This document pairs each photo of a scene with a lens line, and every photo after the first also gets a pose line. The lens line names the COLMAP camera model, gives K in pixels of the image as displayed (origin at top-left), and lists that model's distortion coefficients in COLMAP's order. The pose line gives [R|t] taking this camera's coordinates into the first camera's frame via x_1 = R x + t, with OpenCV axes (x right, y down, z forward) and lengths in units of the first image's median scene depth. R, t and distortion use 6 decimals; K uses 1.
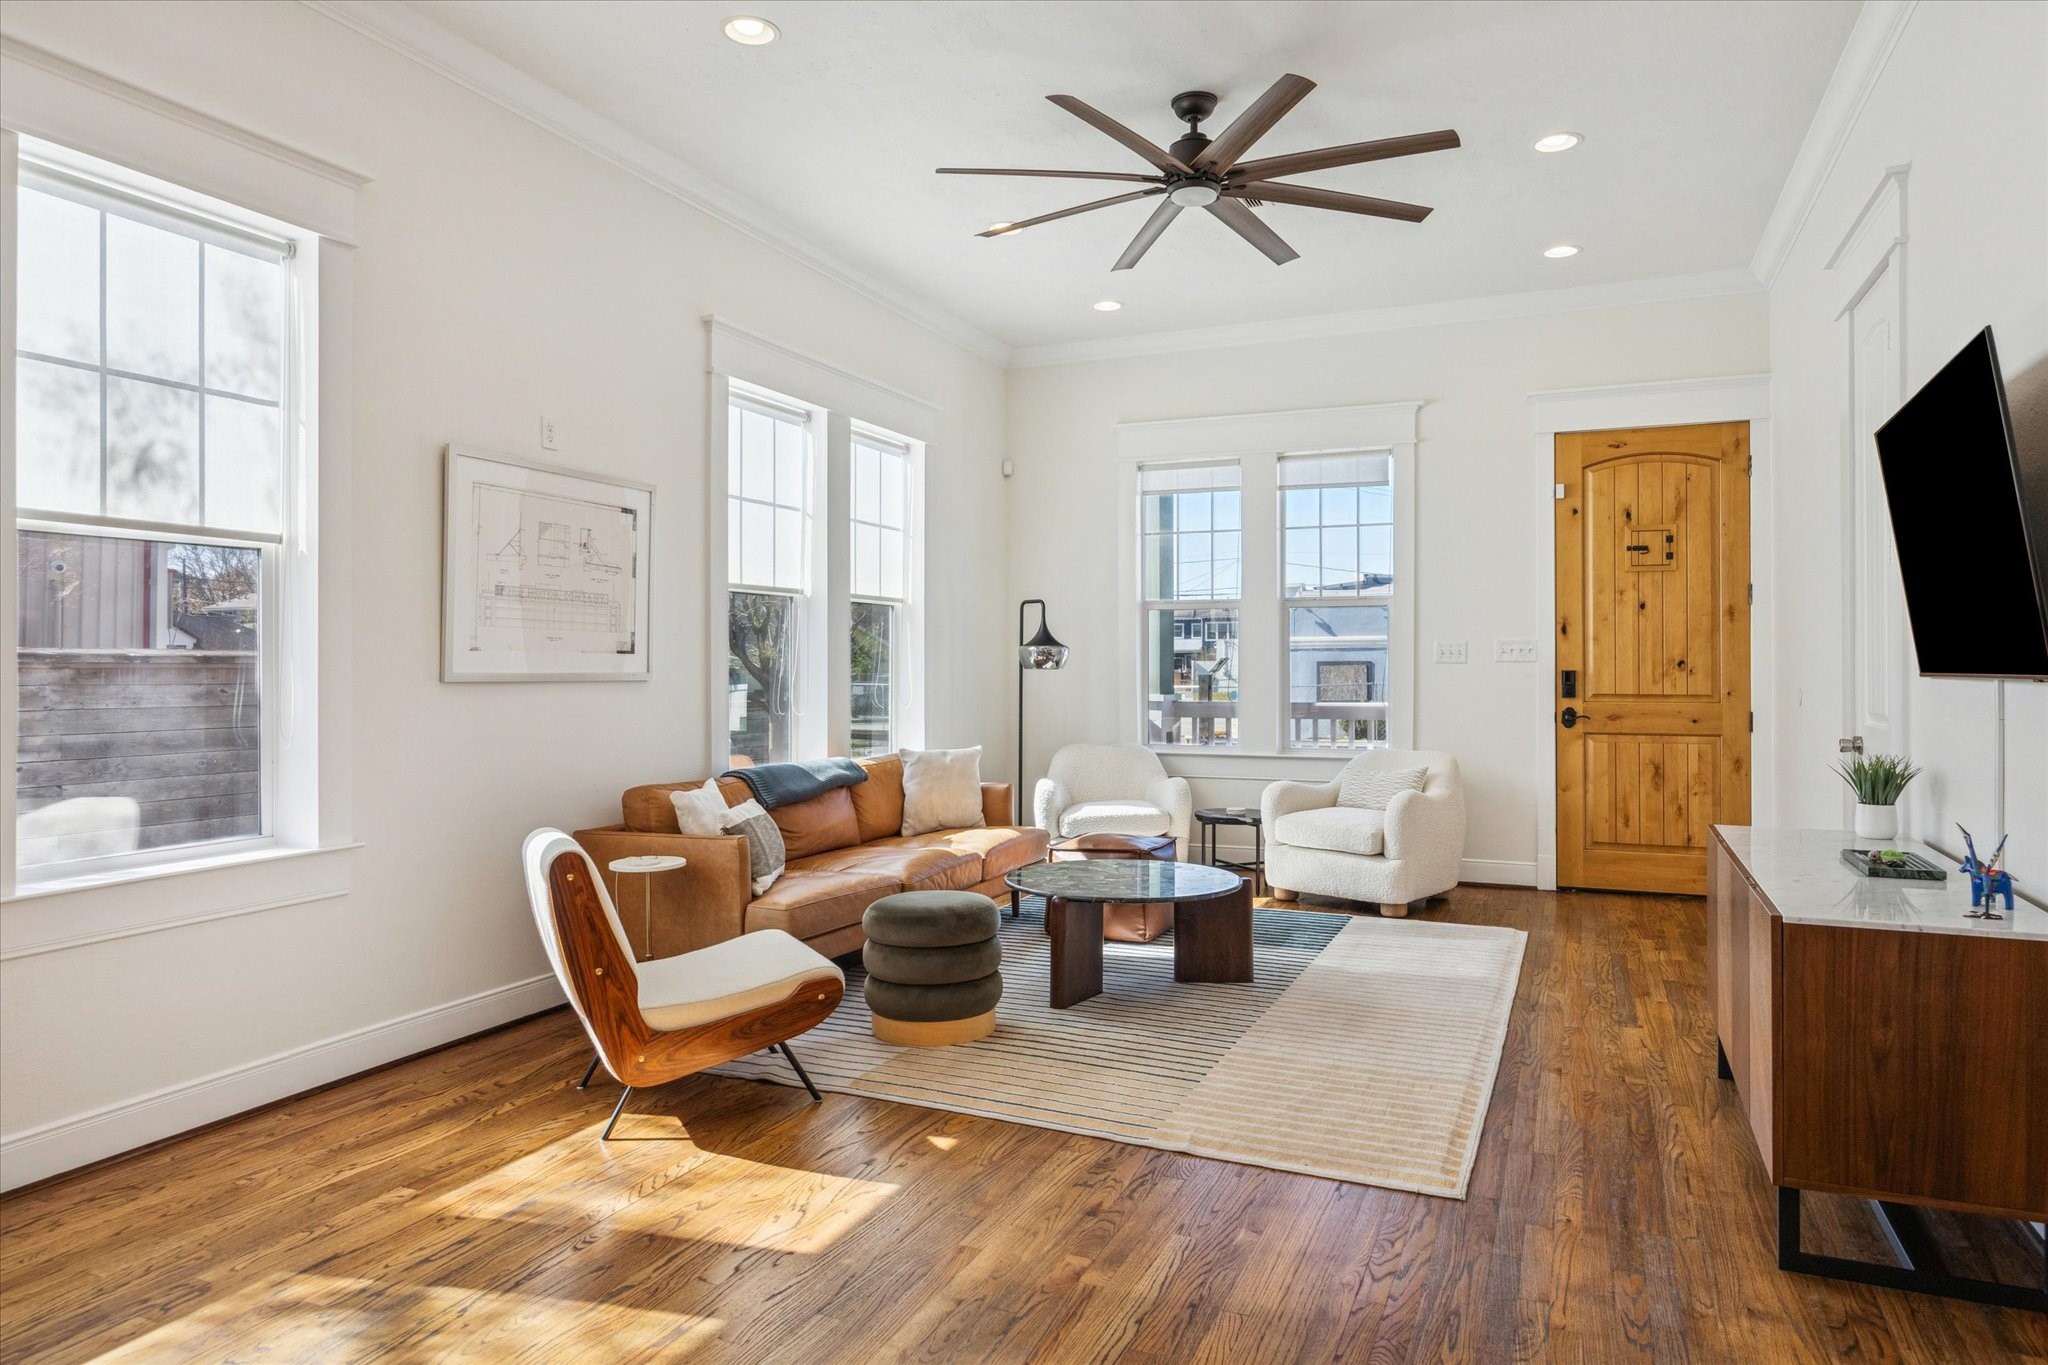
lens RADIAL K [[1241.4, 0, 1069.6], [0, 1241.4, 659.2], [0, 0, 1]] dist [0.006785, -0.001453]
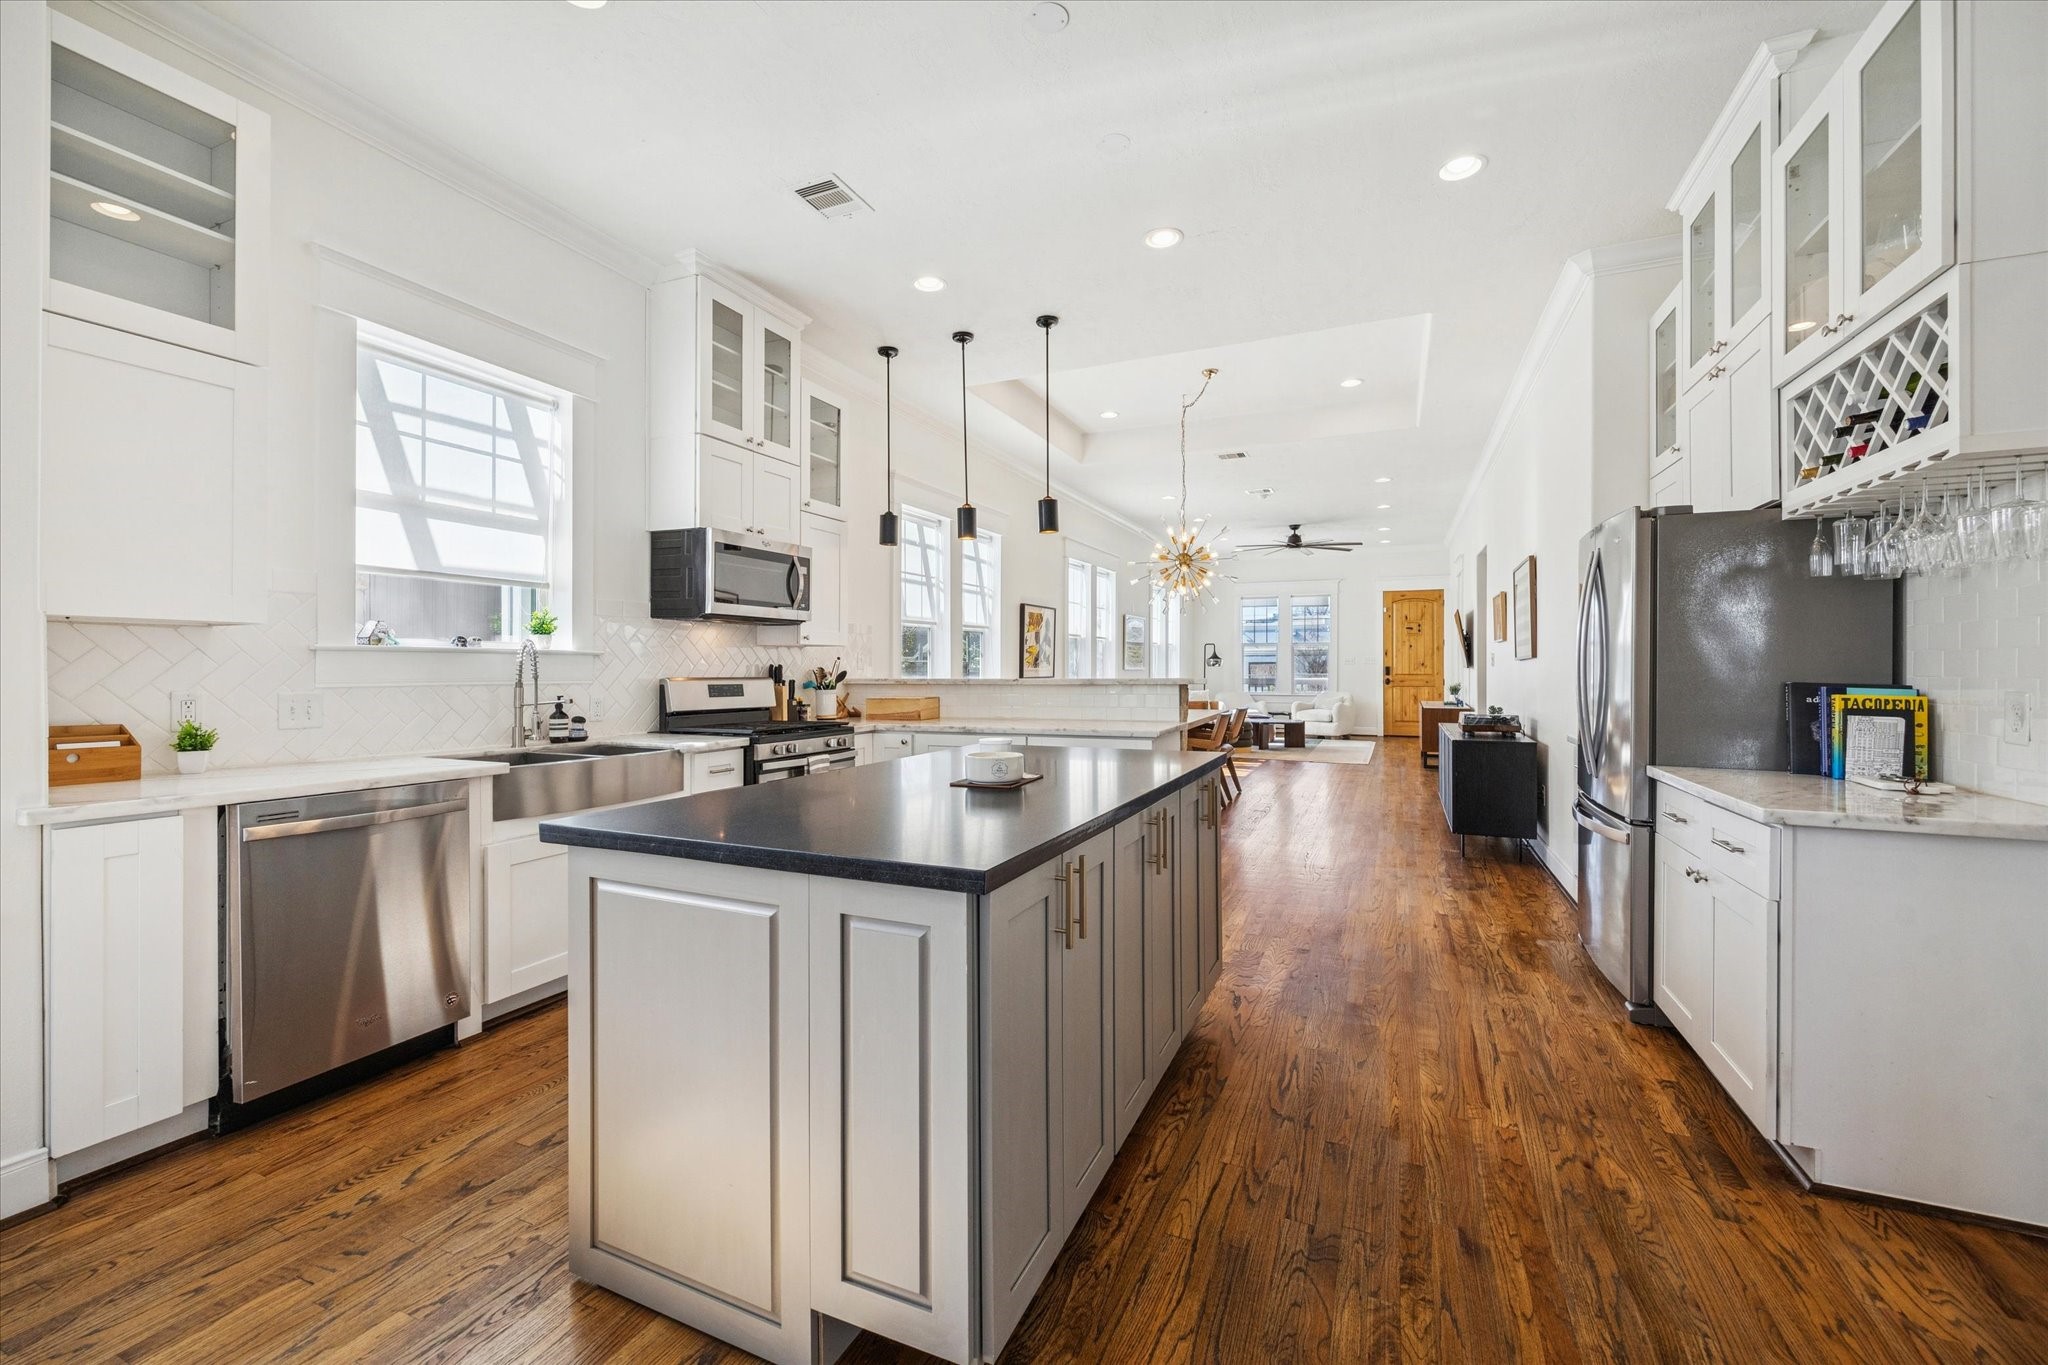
lens RADIAL K [[810.0, 0, 1026.5], [0, 810.0, 668.2], [0, 0, 1]] dist [-0.003538, 0.001199]
pose [[0.999423, -0.001872, -0.033905, -0.471925], [0.002164, 0.999961, 0.008579, -0.006711], [0.033887, -0.008647, 0.999388, -1.151453]]
